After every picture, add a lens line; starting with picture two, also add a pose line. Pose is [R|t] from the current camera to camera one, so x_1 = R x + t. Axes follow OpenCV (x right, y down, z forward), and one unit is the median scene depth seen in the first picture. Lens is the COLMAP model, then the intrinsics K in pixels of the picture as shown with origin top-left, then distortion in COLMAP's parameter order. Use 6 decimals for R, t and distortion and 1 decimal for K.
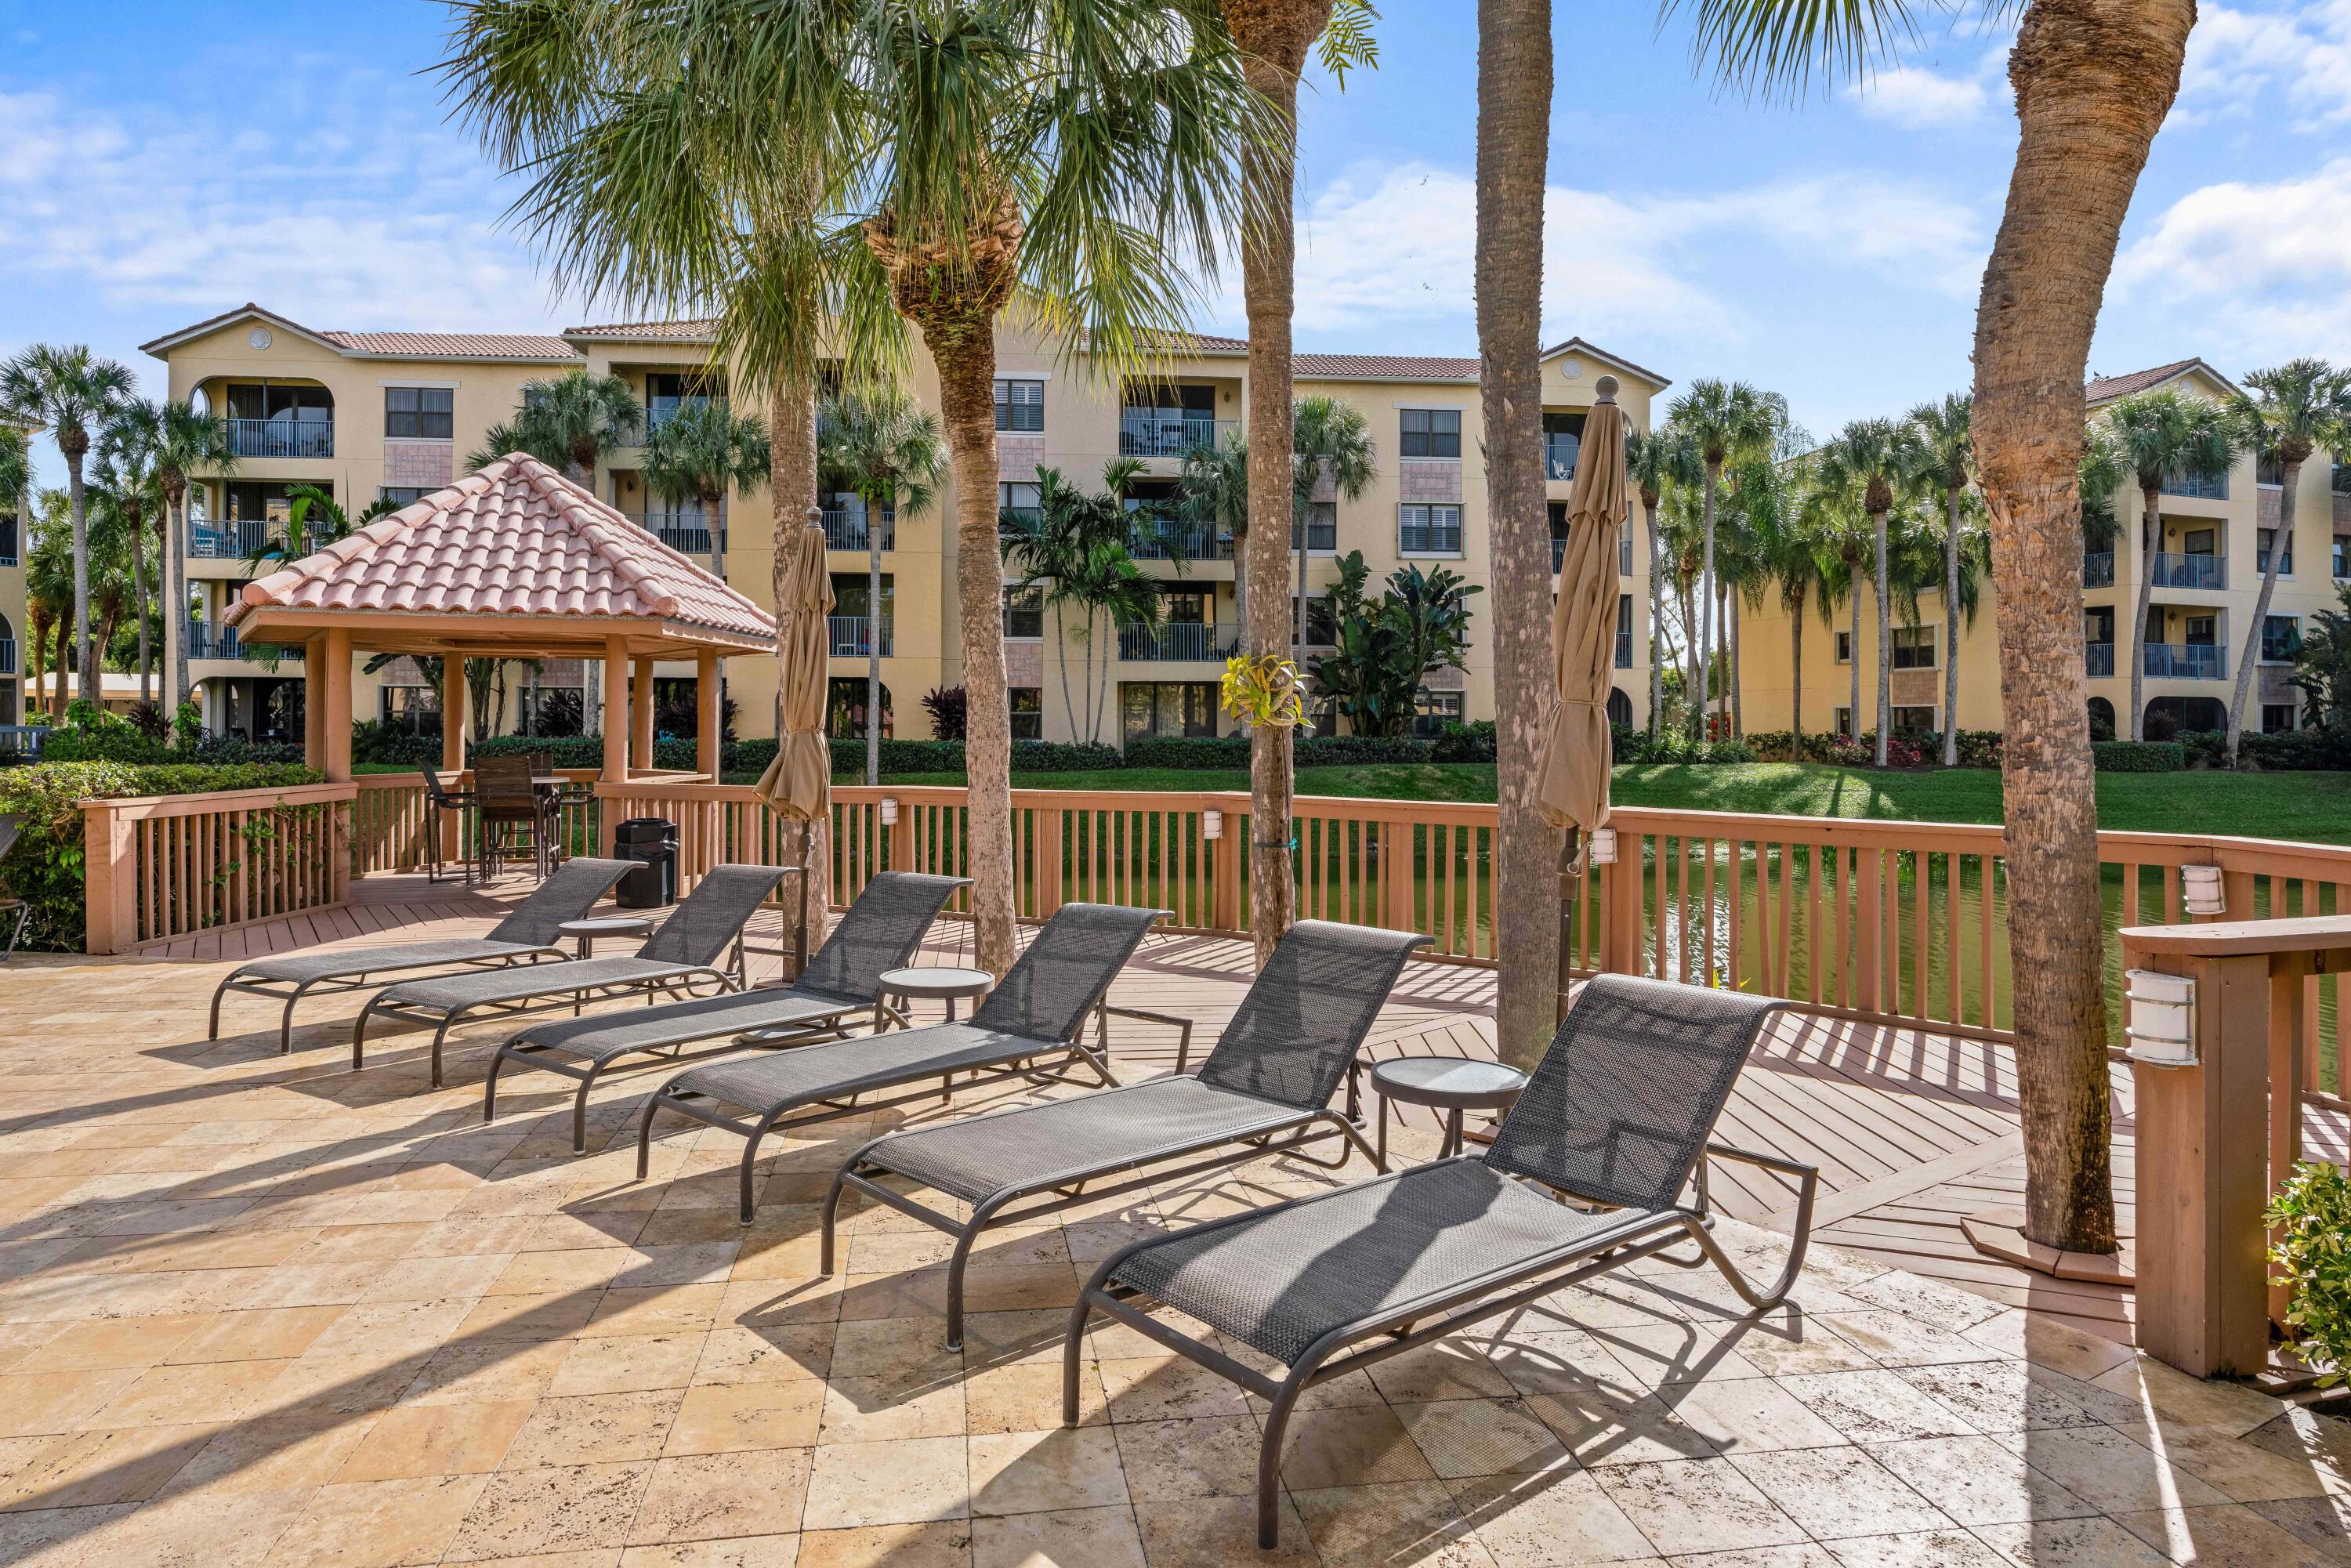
lens RADIAL K [[1408.6, 0, 1180.8], [0, 1408.6, 723.8], [0, 0, 1]] dist [-0.000959, -0.000233]
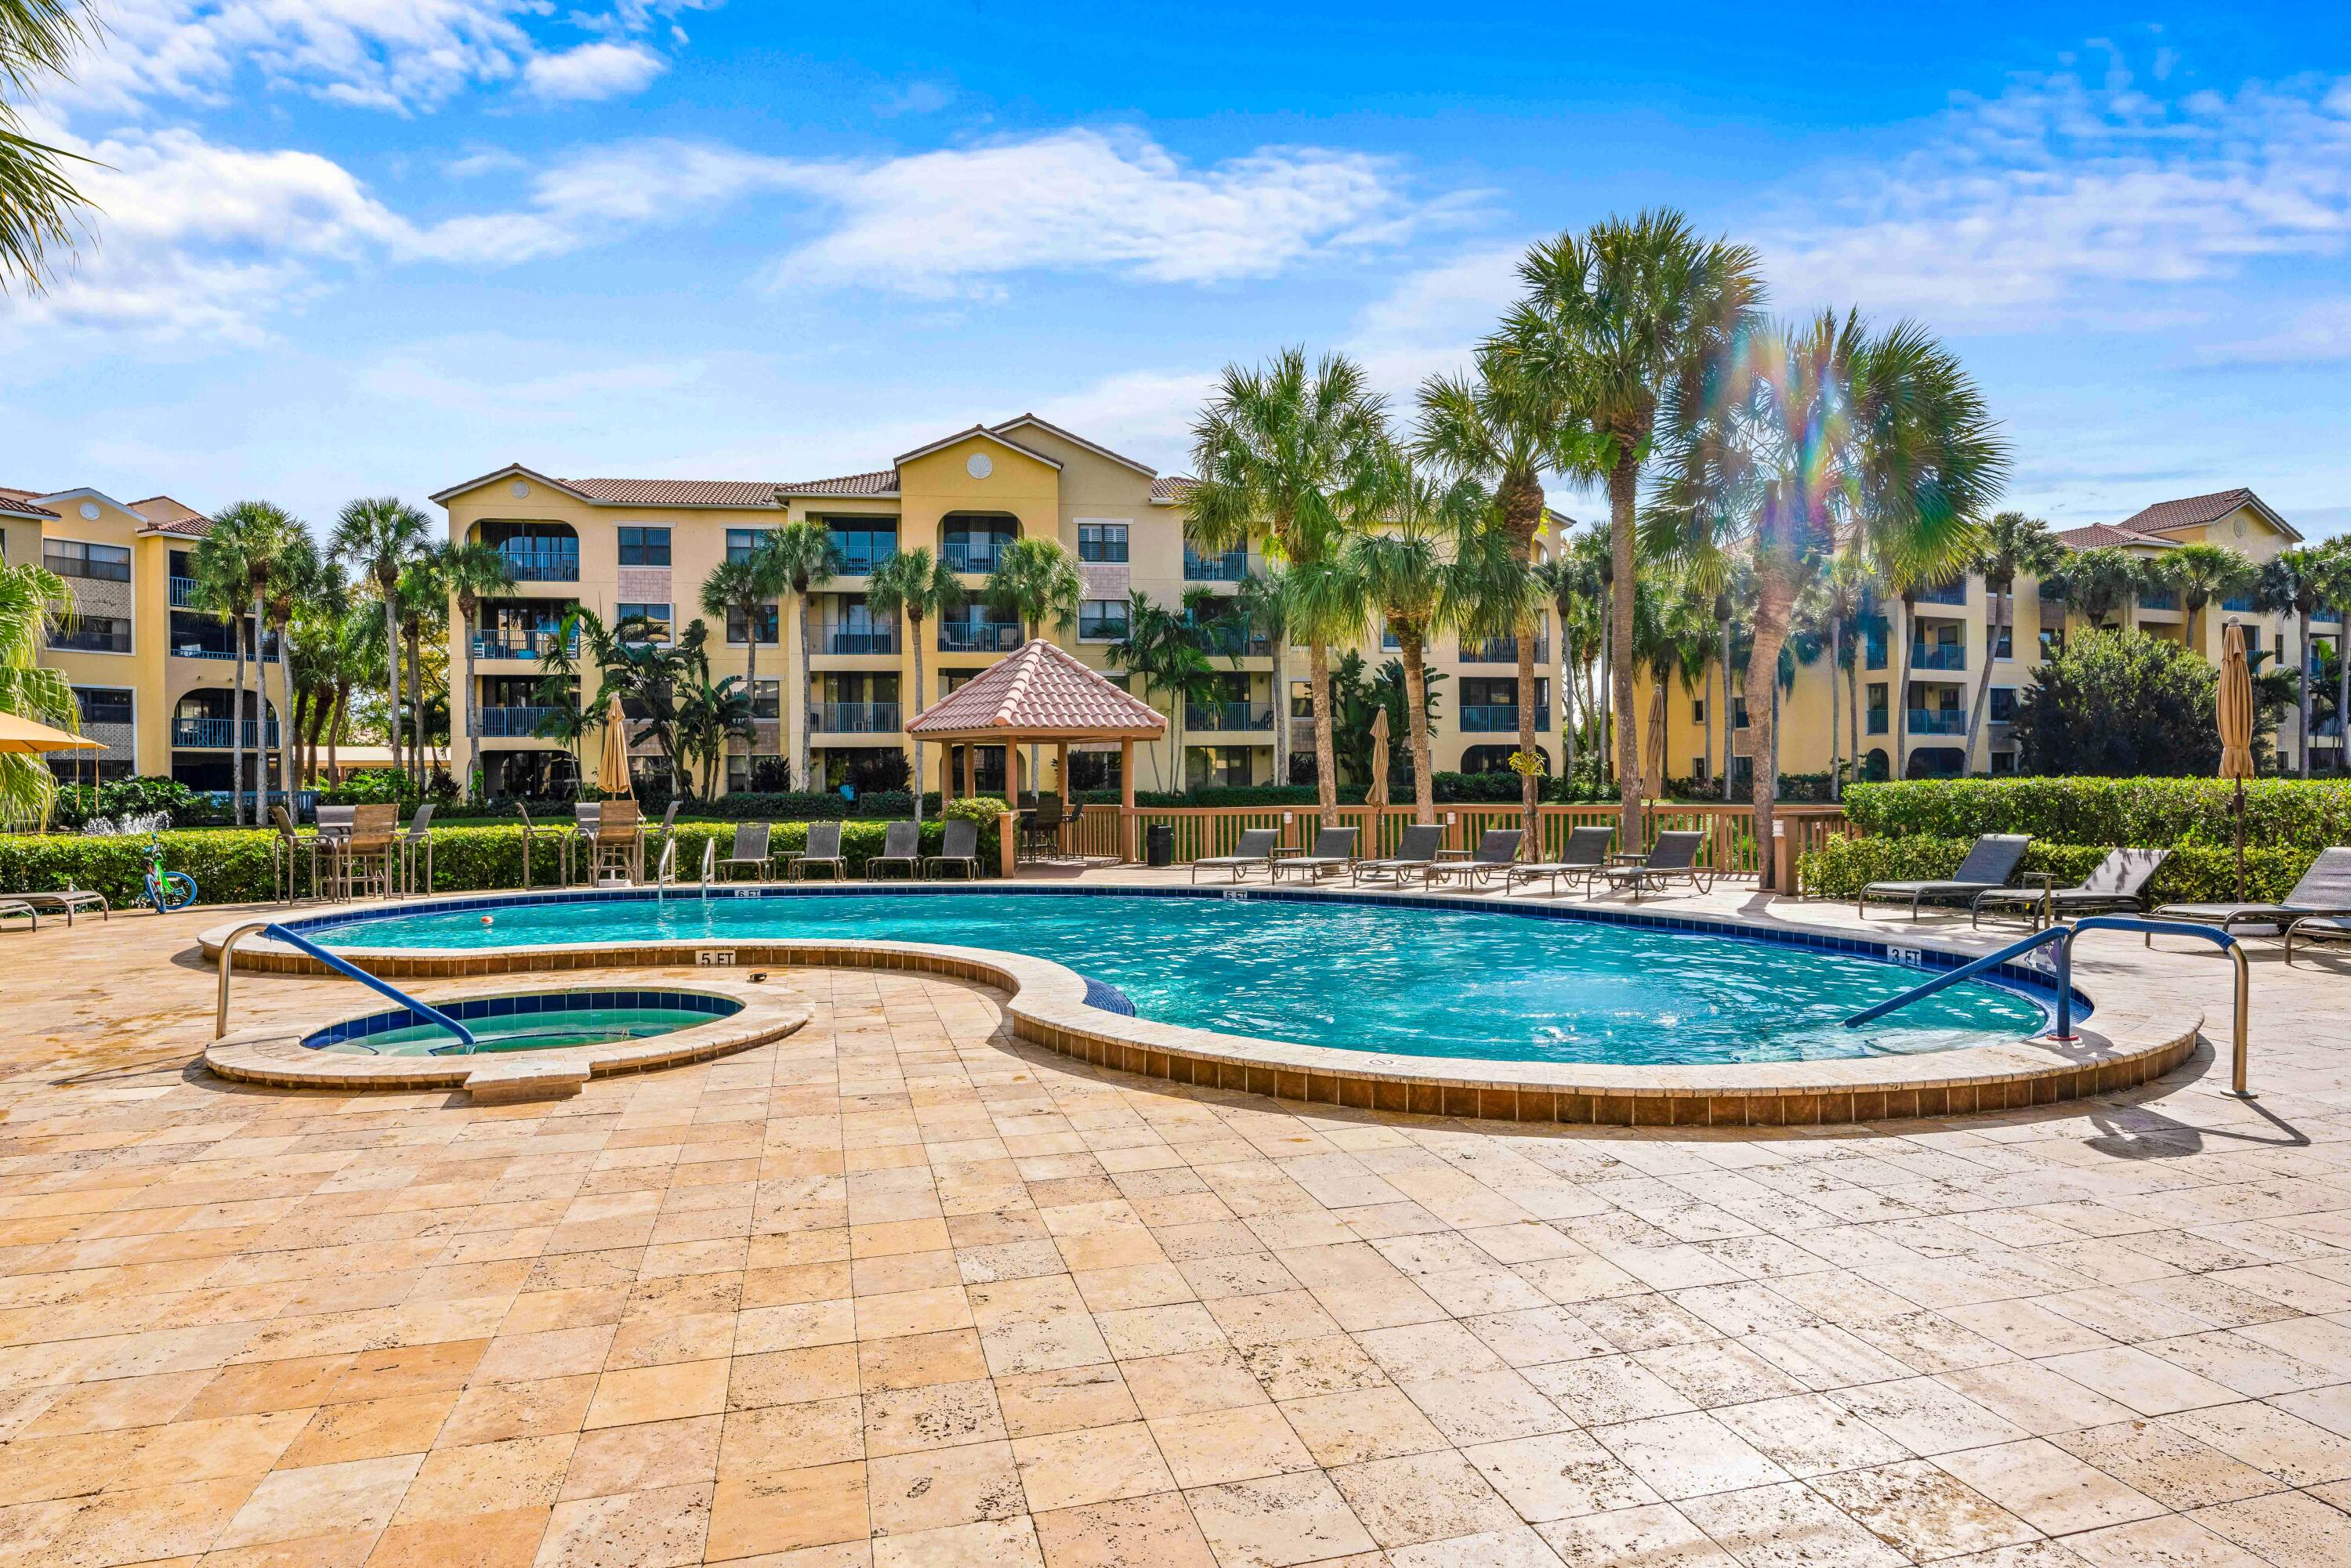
lens RADIAL K [[1384.4, 0, 1175.5], [0, 1384.4, 784.0], [0, 0, 1]] dist [0.003425, 0.001963]
pose [[0.996592, -0.013638, 0.081347, -0.157144], [0.013241, 0.999898, 0.005416, -0.000848], [-0.081413, -0.004320, 0.996671, -0.320070]]
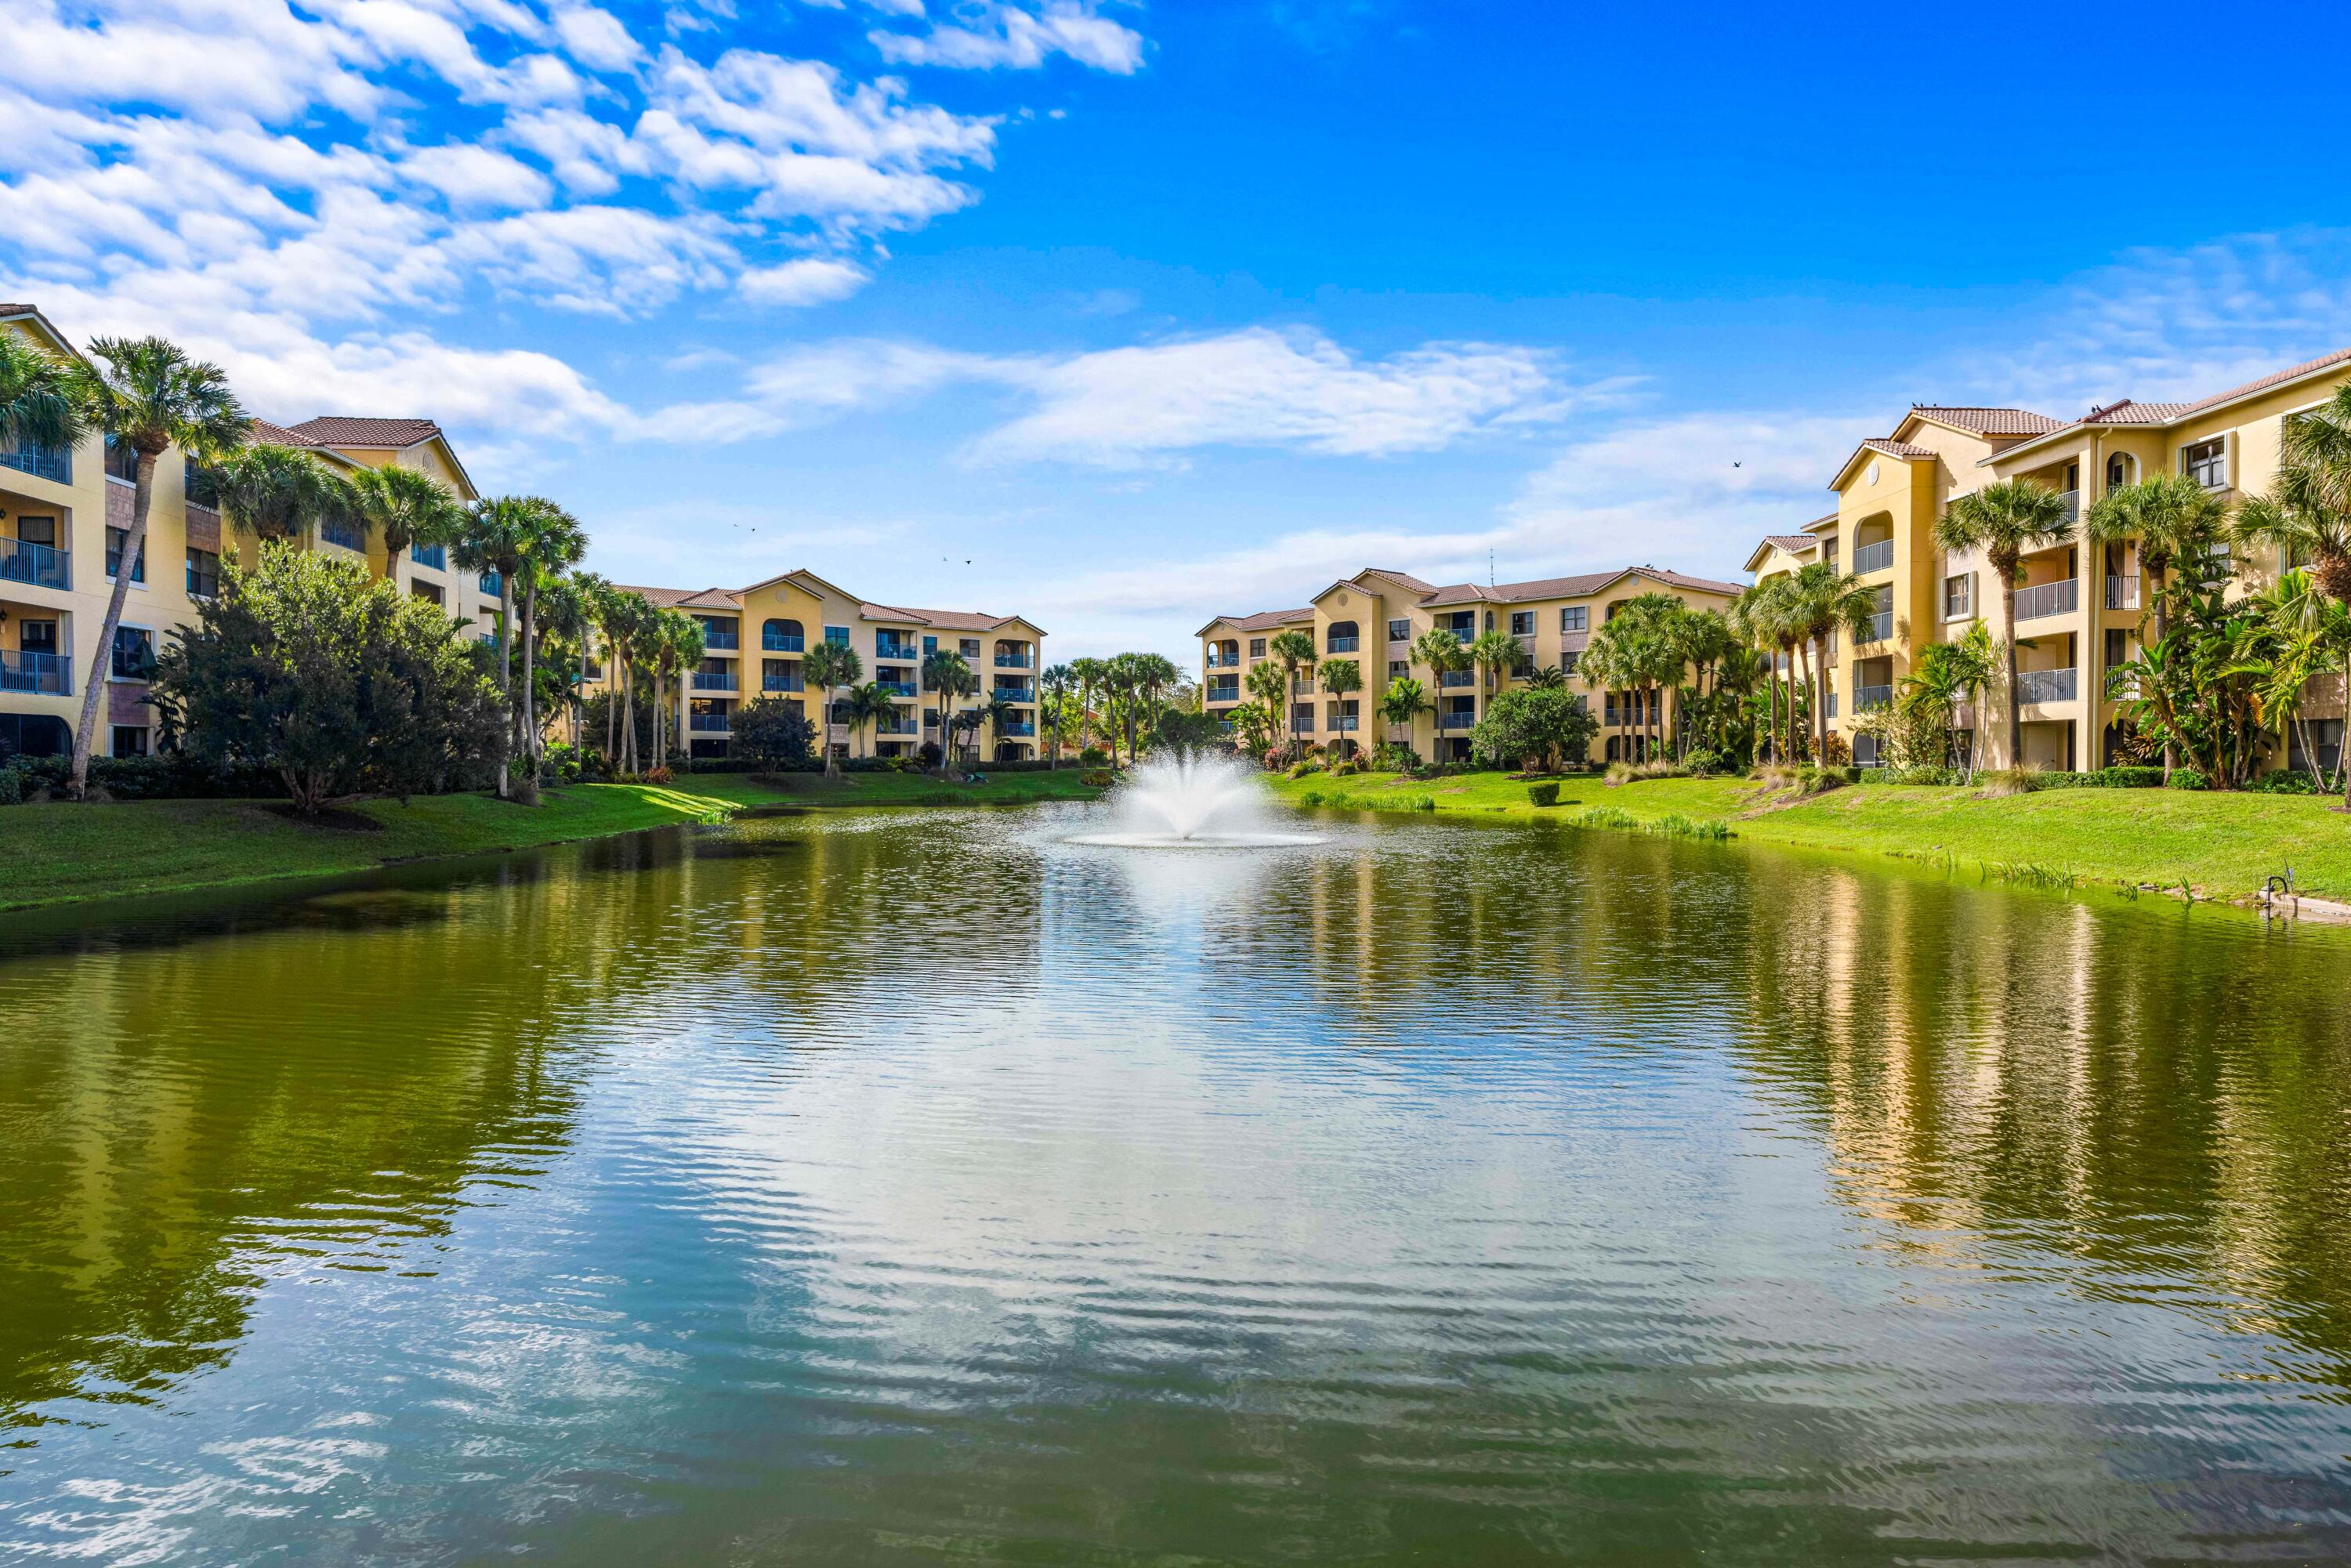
lens RADIAL K [[1384.4, 0, 1175.5], [0, 1384.4, 784.0], [0, 0, 1]] dist [0.003425, 0.001963]
pose [[0.254699, -0.015238, 0.966900, 0.097279], [-0.008627, 0.999800, 0.018029, 0.001354], [-0.966982, -0.012934, 0.254517, 0.136326]]
